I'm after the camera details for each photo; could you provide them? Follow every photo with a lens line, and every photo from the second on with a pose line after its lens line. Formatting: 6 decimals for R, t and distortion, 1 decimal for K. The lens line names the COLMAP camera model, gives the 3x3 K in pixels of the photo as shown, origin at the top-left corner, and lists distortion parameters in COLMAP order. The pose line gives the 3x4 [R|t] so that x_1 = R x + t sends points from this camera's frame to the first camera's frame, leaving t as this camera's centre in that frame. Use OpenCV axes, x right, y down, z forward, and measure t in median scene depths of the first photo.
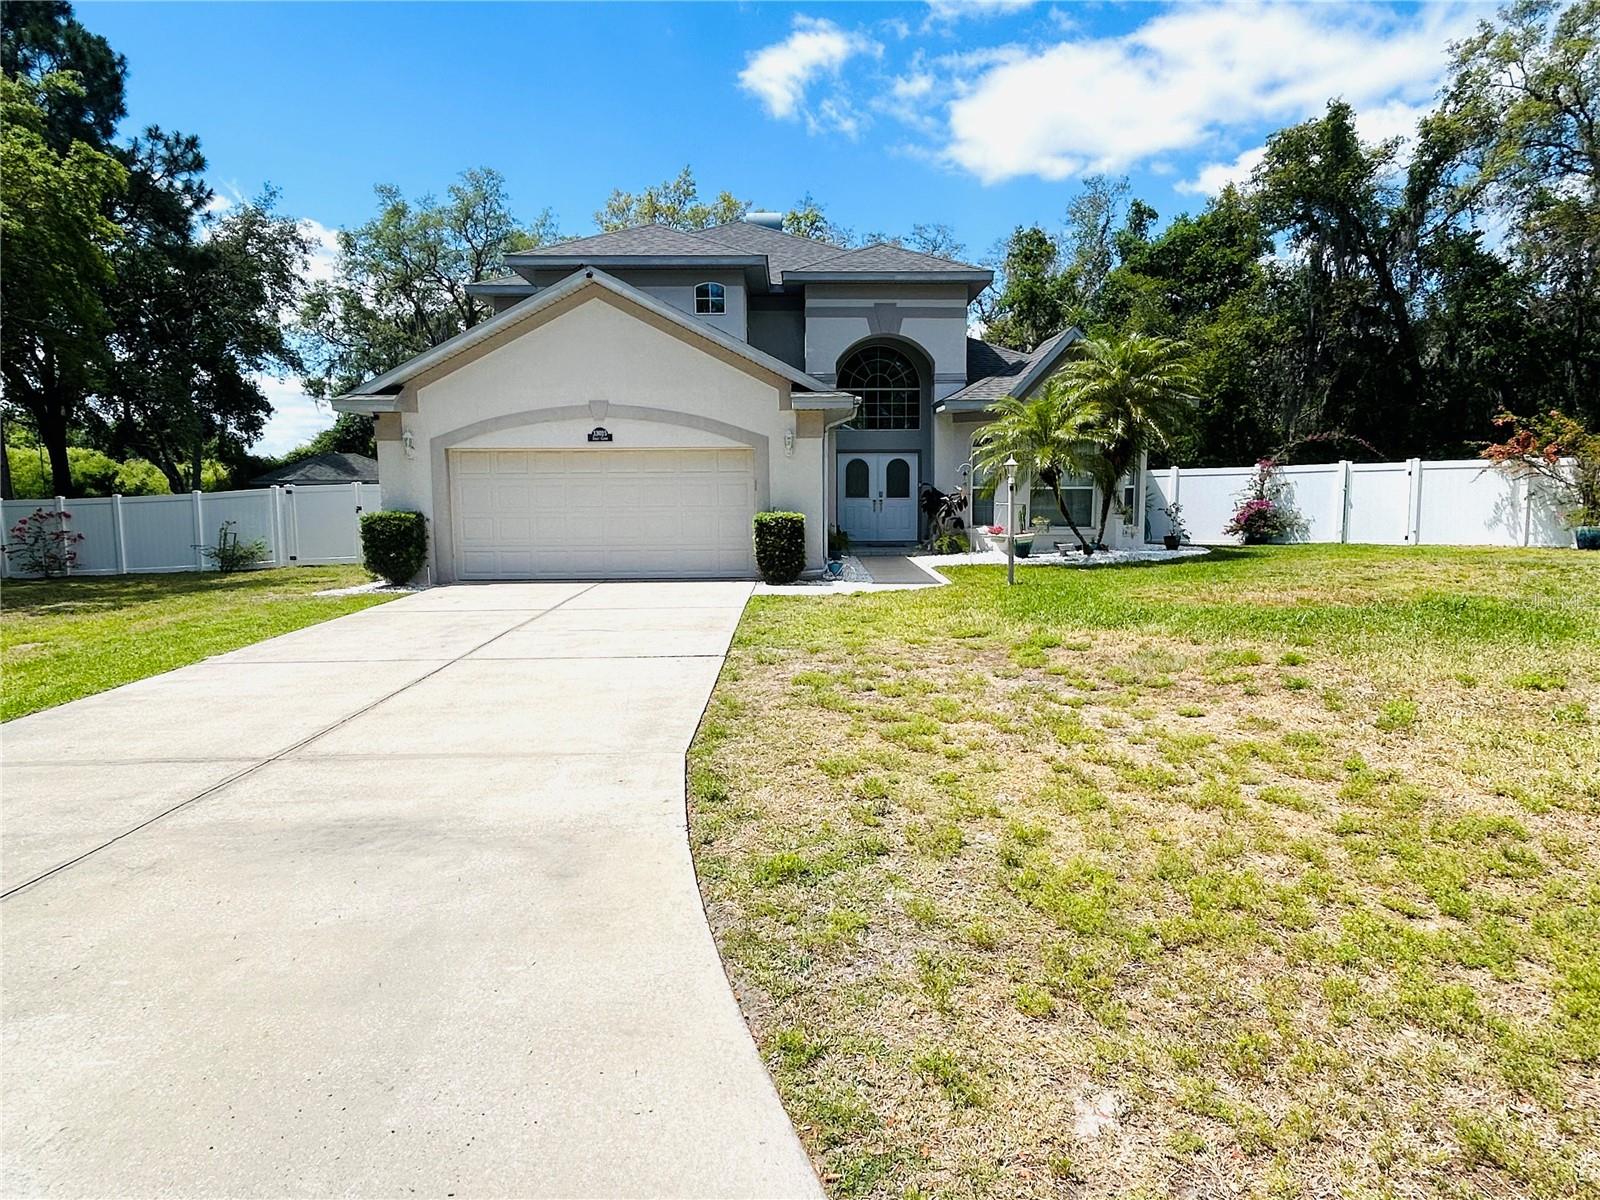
lens RADIAL K [[968.0, 0, 800.0], [0, 968.0, 600.0], [0, 0, 1]] dist [0.007124, -0.001467]
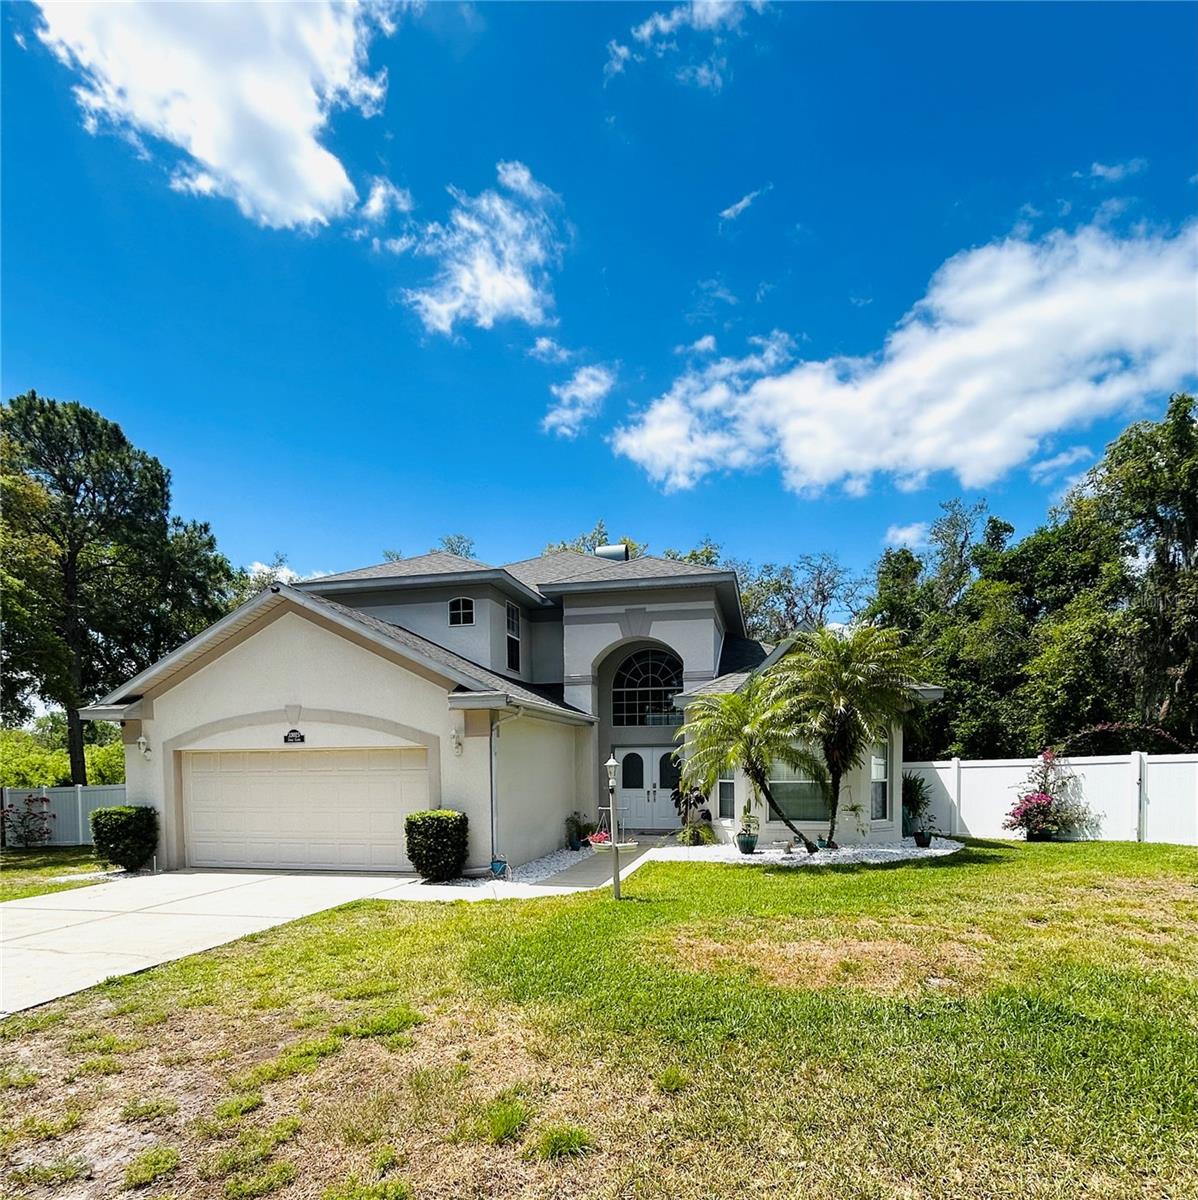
lens RADIAL K [[735.9, 0, 596.3], [0, 735.9, 798.9], [0, 0, 1]] dist [-0.000733, -0.000079]
pose [[0.972570, 0.006640, -0.232514, 0.231673], [-0.023997, 0.997123, -0.071903, -0.038137], [0.231368, 0.075510, 0.969932, 0.218443]]
